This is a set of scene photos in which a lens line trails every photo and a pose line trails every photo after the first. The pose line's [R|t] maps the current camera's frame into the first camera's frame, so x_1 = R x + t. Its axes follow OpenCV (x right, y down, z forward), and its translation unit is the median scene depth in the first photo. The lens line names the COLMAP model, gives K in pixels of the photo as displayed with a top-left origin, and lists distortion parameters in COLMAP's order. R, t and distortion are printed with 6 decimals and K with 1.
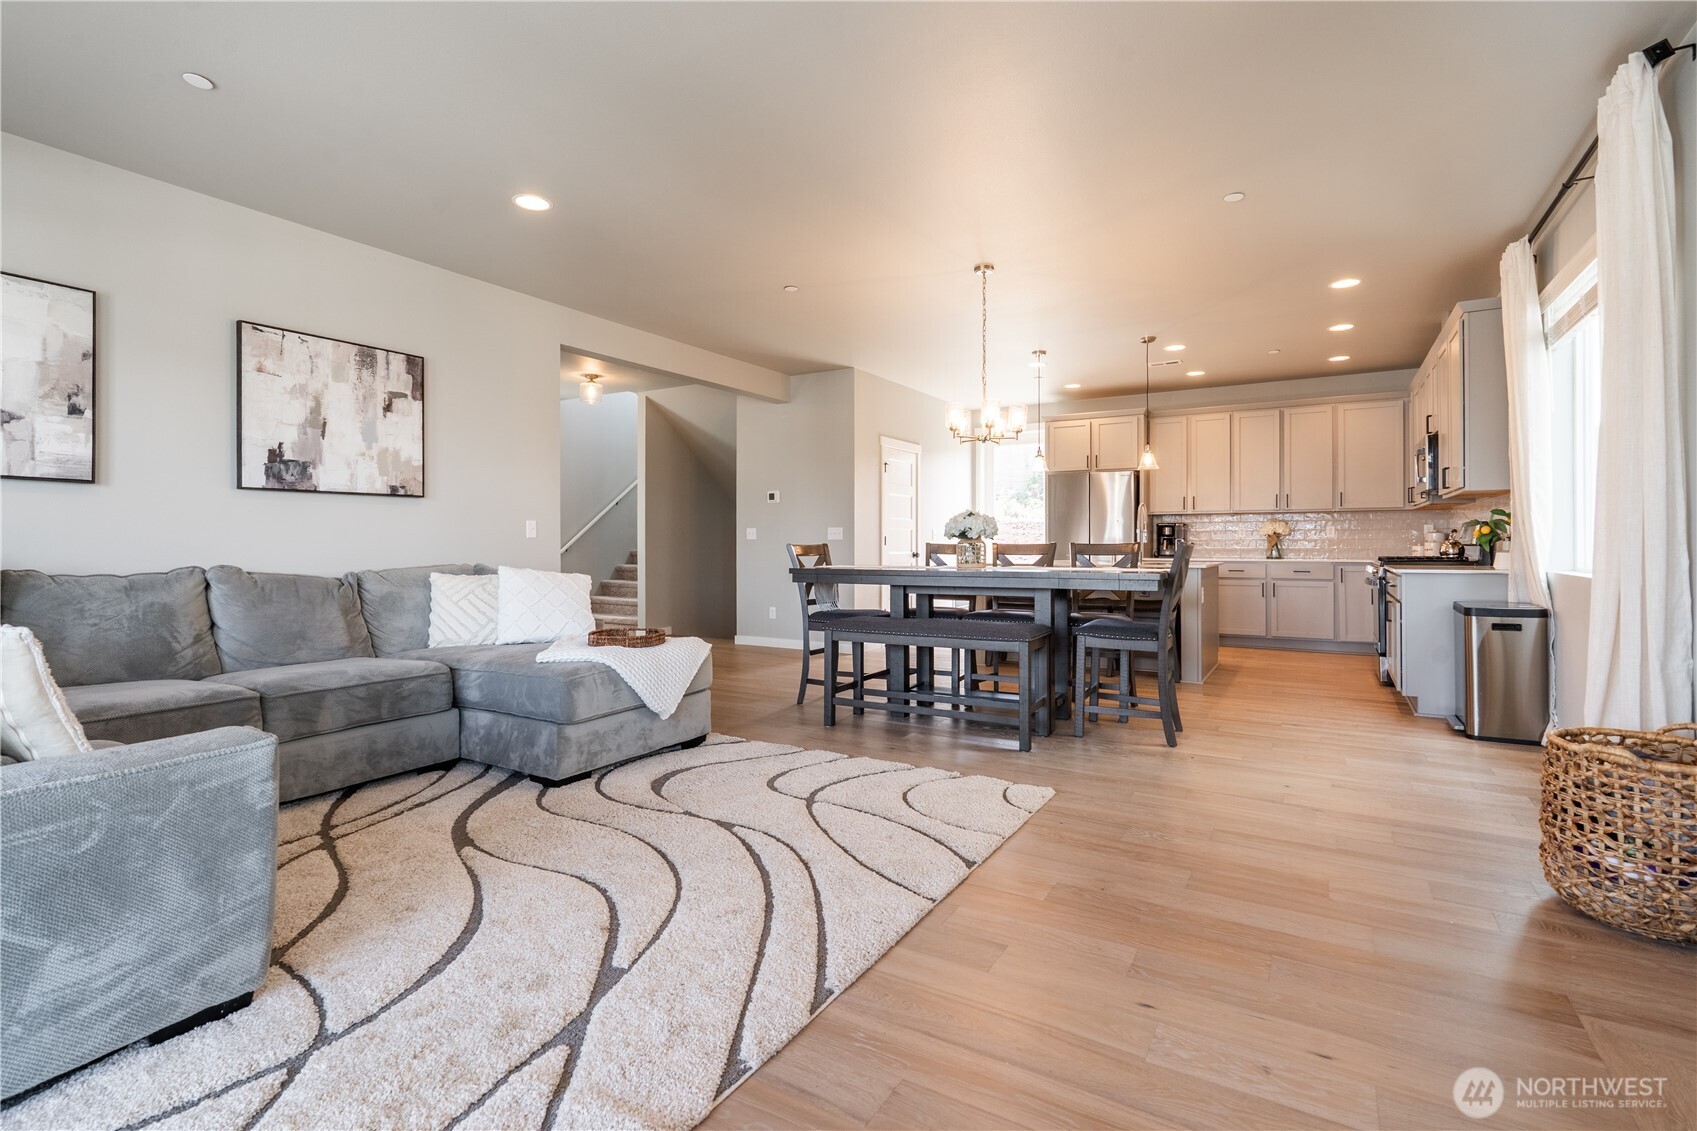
lens RADIAL K [[783.3, 0, 844.3], [0, 783.3, 545.5], [0, 0, 1]] dist [-0.004861, 0.000205]
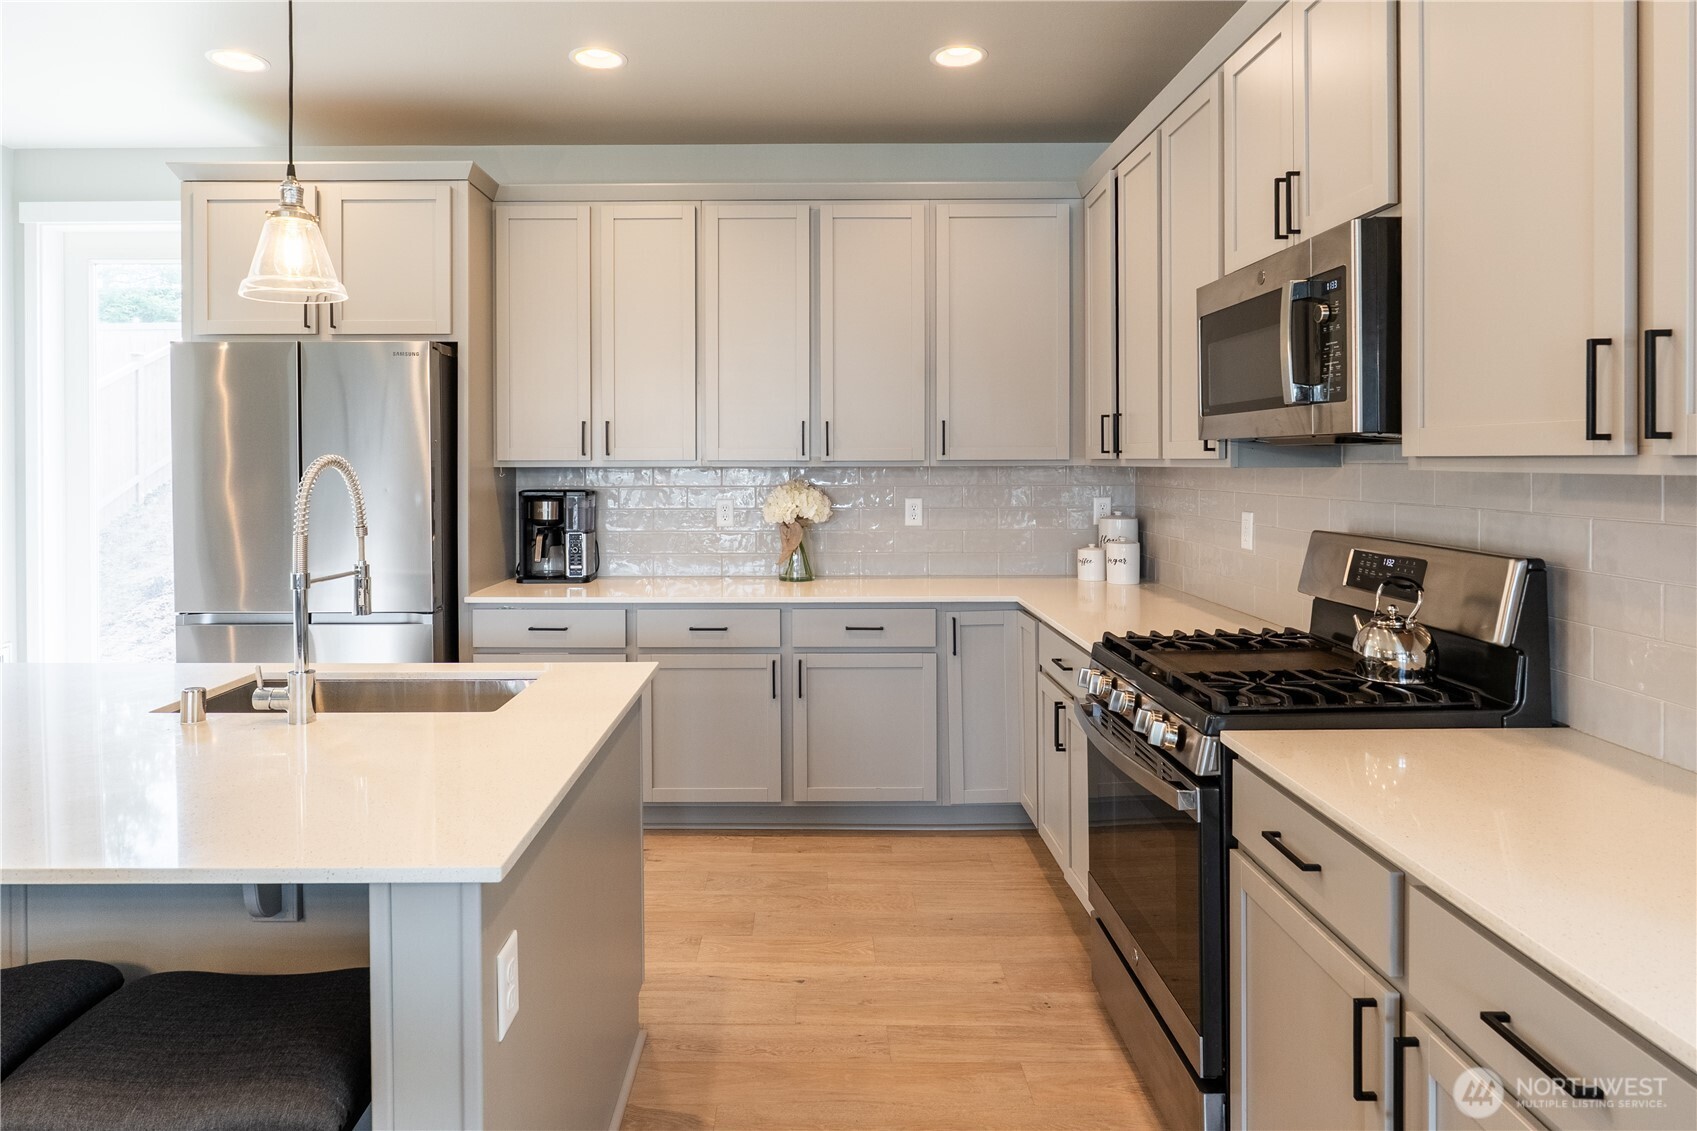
lens RADIAL K [[977.5, 0, 809.5], [0, 977.5, 460.7], [0, 0, 1]] dist [-0.022625, -0.000945]
pose [[0.857857, 0.002745, 0.513881, 0.314686], [0.001518, 0.999968, -0.007874, -0.042952], [-0.513886, 0.007535, 0.857825, 0.599061]]
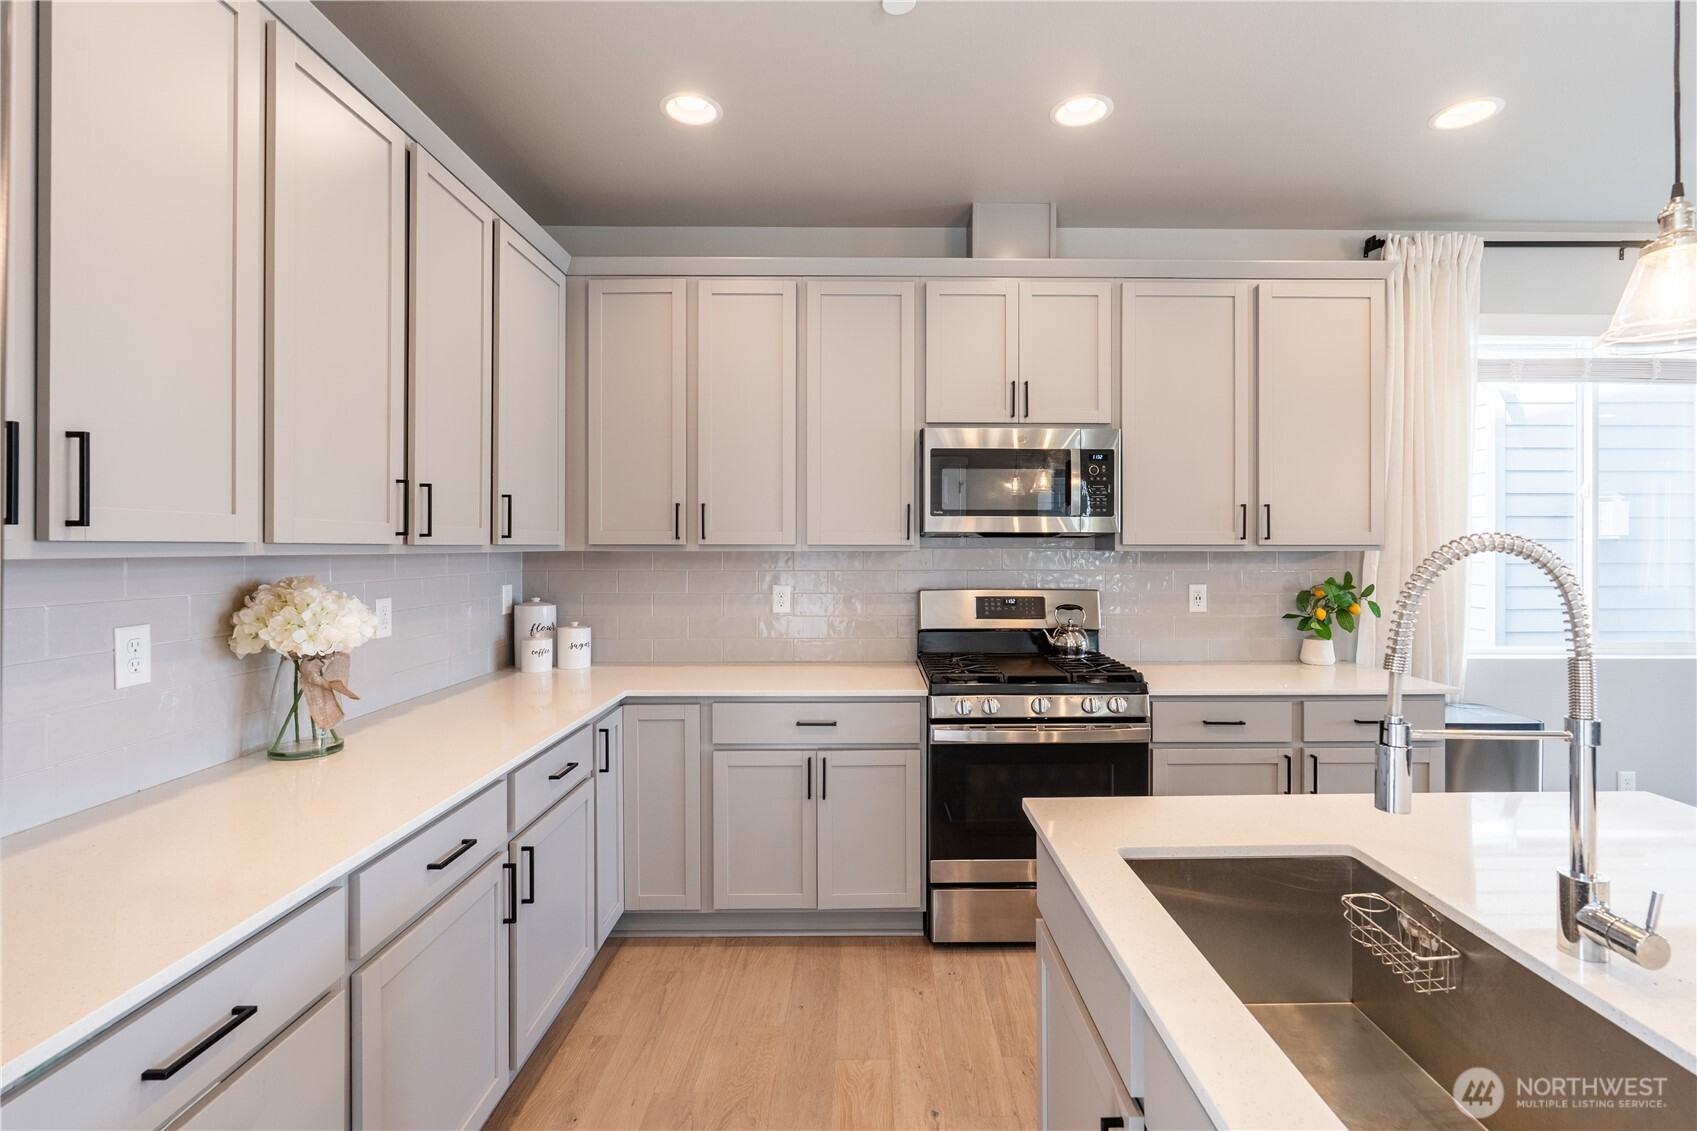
lens RADIAL K [[783.3, 0, 871.8], [0, 783.3, 542.6], [0, 0, 1]] dist [-0.004861, 0.000205]
pose [[-0.523052, 0.007030, 0.852272, 0.283248], [0.006890, 0.999968, -0.004020, -0.045723], [-0.852273, 0.003769, -0.523084, 1.032993]]
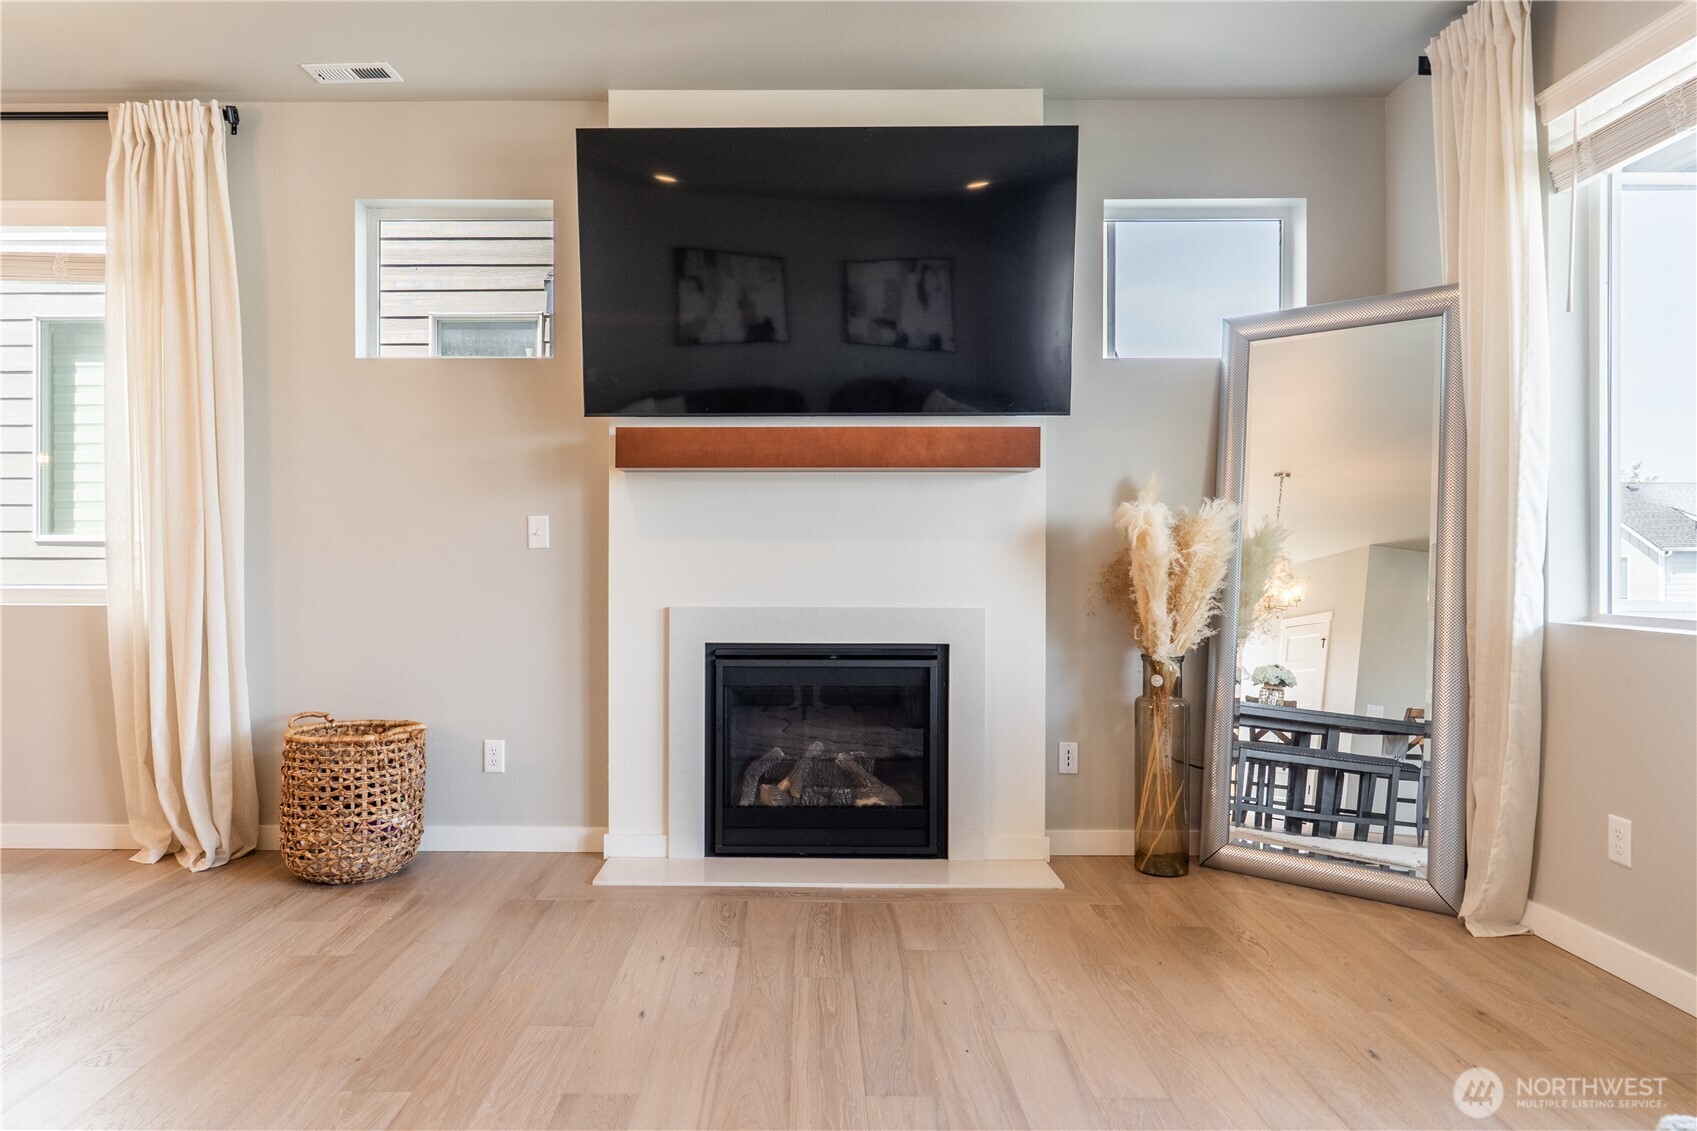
lens RADIAL K [[1056.6, 0, 797.6], [0, 1056.6, 561.9], [0, 0, 1]] dist [-0.001581, 0.000348]
pose [[-0.502539, -0.002859, 0.864550, -0.208333], [0.002741, 0.999984, 0.004901, -0.002076], [-0.864550, 0.004832, -0.502523, 0.348033]]
